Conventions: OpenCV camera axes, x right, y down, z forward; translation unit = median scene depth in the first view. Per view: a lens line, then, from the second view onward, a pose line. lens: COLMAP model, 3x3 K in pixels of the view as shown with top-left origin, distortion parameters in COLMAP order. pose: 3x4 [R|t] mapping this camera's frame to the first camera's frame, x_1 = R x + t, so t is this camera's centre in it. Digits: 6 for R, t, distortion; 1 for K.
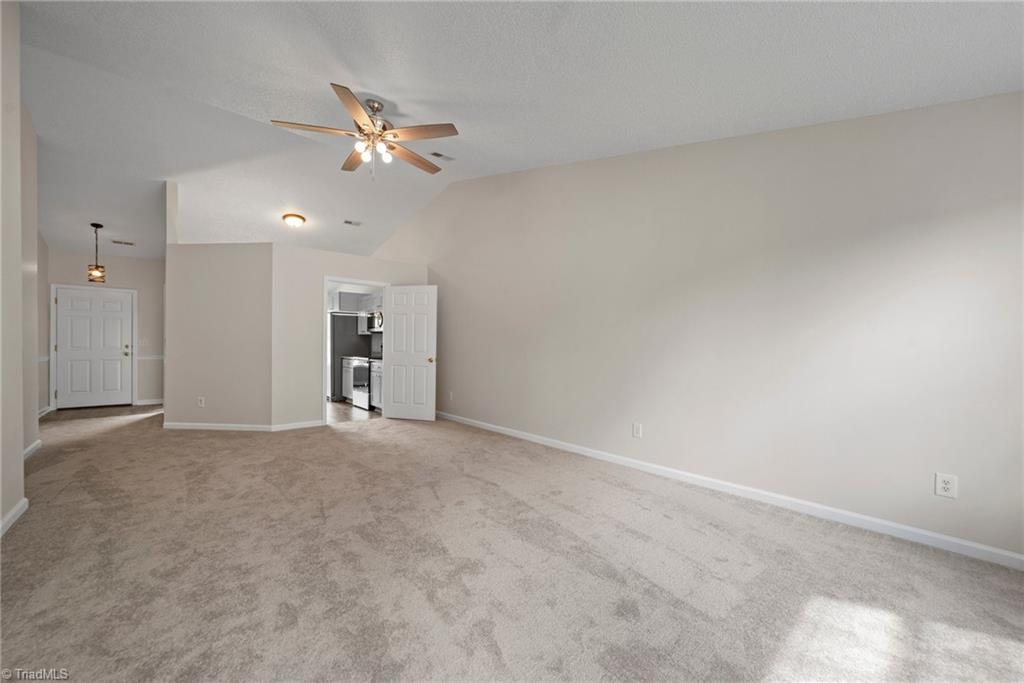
lens RADIAL K [[402.0, 0, 520.4], [0, 402.0, 344.9], [0, 0, 1]] dist [-0.017892, 0.003661]
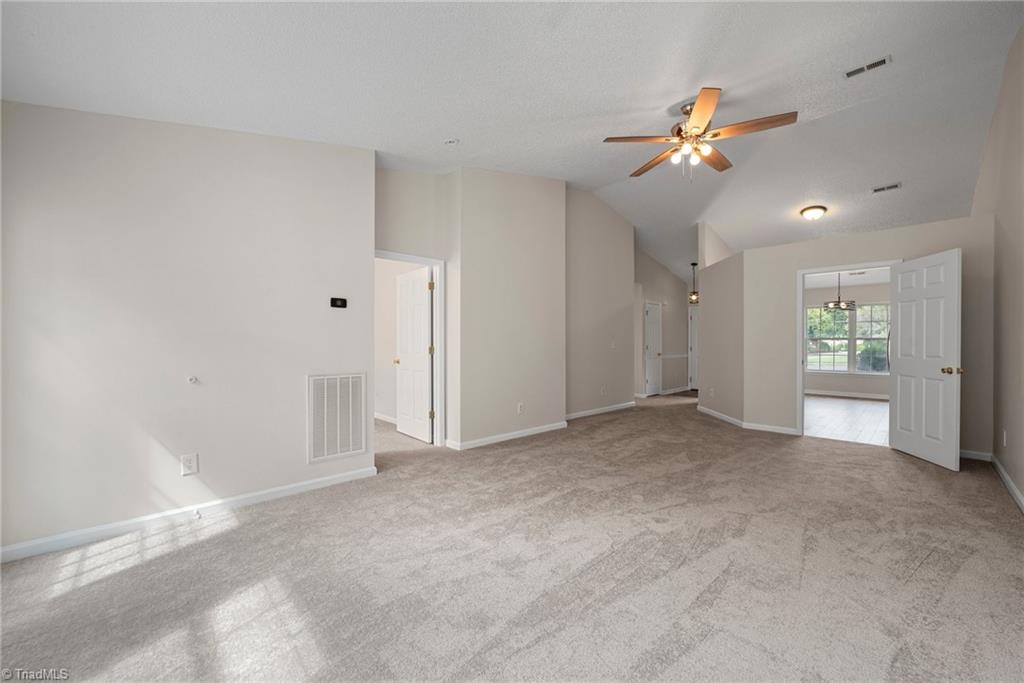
lens RADIAL K [[402.0, 0, 520.4], [0, 402.0, 345.5], [0, 0, 1]] dist [-0.017892, 0.003661]
pose [[0.019162, -0.004573, -0.999806, 0.435431], [0.001580, 0.999988, -0.004543, 0.000897], [0.999815, -0.001493, 0.019169, 0.384551]]
